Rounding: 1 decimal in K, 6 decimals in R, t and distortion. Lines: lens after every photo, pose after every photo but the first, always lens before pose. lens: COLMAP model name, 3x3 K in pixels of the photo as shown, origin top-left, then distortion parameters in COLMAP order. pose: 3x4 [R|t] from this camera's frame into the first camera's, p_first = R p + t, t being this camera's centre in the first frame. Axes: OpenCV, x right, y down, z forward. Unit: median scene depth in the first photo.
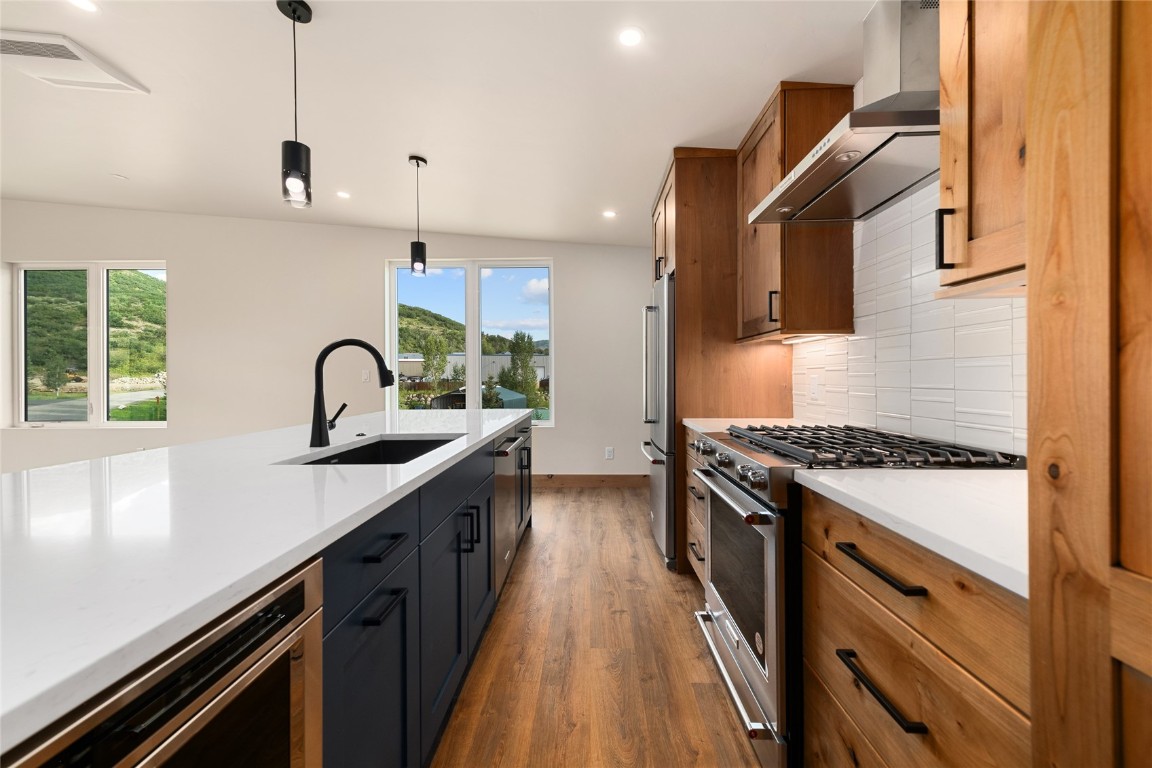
lens RADIAL K [[454.6, 0, 582.9], [0, 454.6, 380.5], [0, 0, 1]] dist [0.014992, -0.003744]
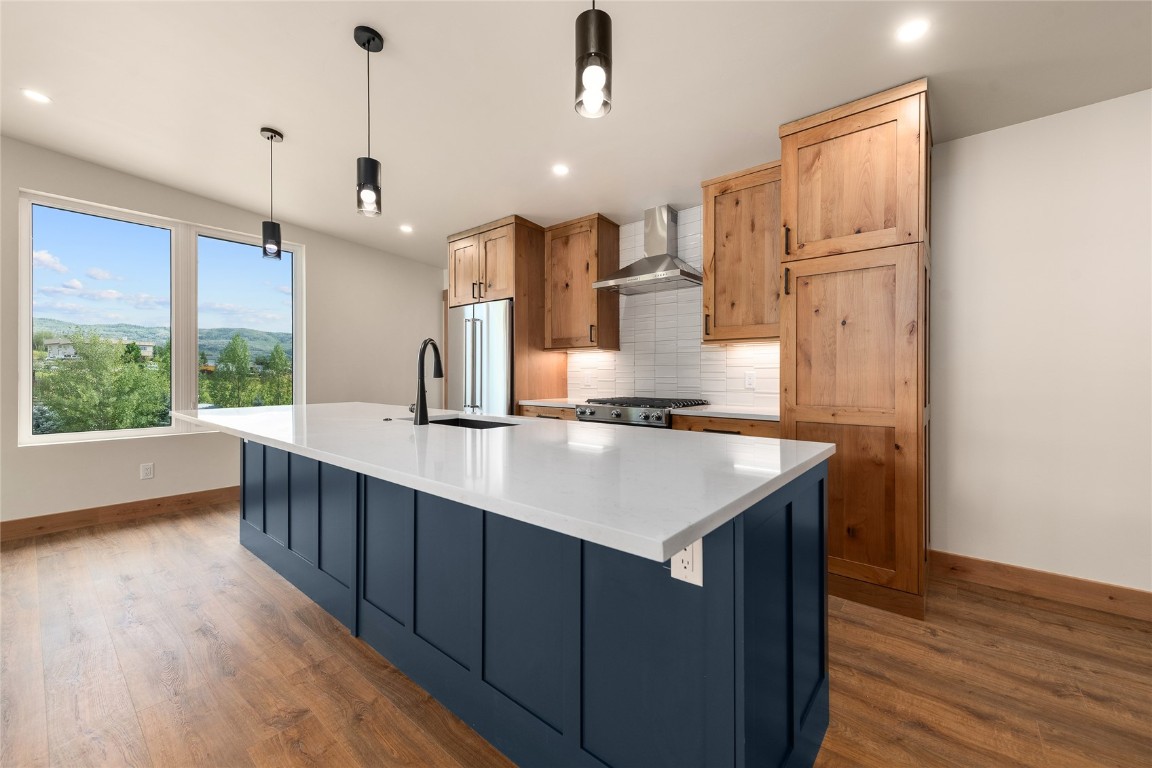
lens RADIAL K [[454.6, 0, 577.6], [0, 454.6, 377.7], [0, 0, 1]] dist [0.014992, -0.003744]
pose [[0.624732, 0.003262, 0.780832, -1.283228], [-0.000375, 0.999992, -0.003878, 0.024629], [-0.780839, 0.002130, 0.624729, -0.102485]]
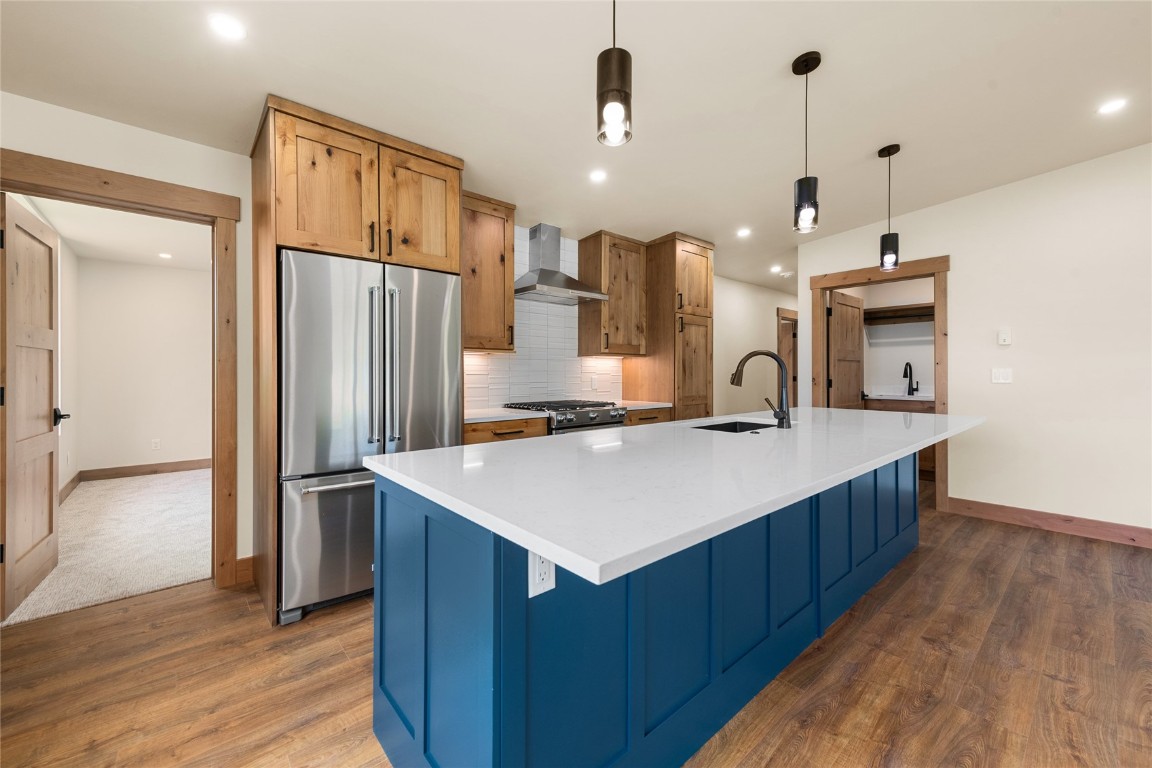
lens RADIAL K [[454.6, 0, 579.2], [0, 454.6, 375.3], [0, 0, 1]] dist [0.014992, -0.003744]
pose [[-0.675101, 0.007951, 0.737683, -1.189015], [0.013645, 0.999905, 0.001711, -0.022995], [-0.737599, 0.011221, -0.675145, 2.408362]]
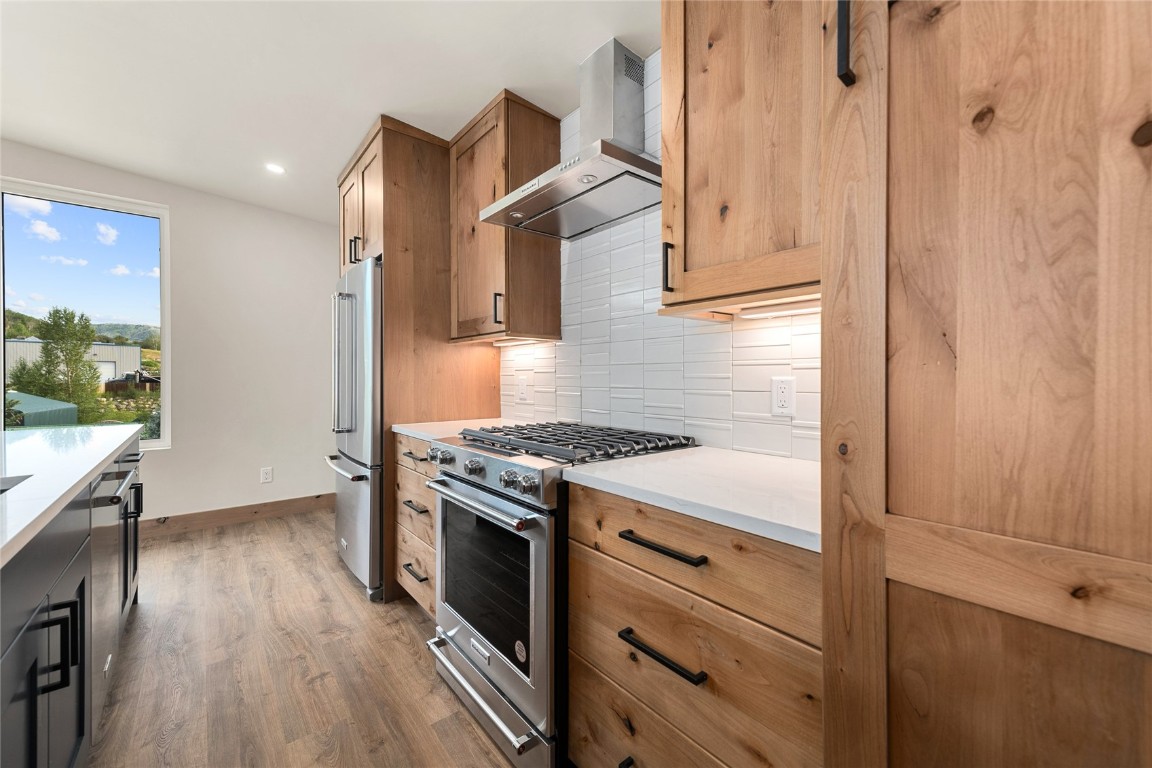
lens RADIAL K [[454.6, 0, 580.5], [0, 454.6, 379.4], [0, 0, 1]] dist [0.014992, -0.003744]
pose [[0.758785, 0.002518, 0.651336, -0.125378], [0.000626, 0.999989, -0.004595, 0.000047], [-0.651340, 0.003894, 0.758776, 0.145555]]
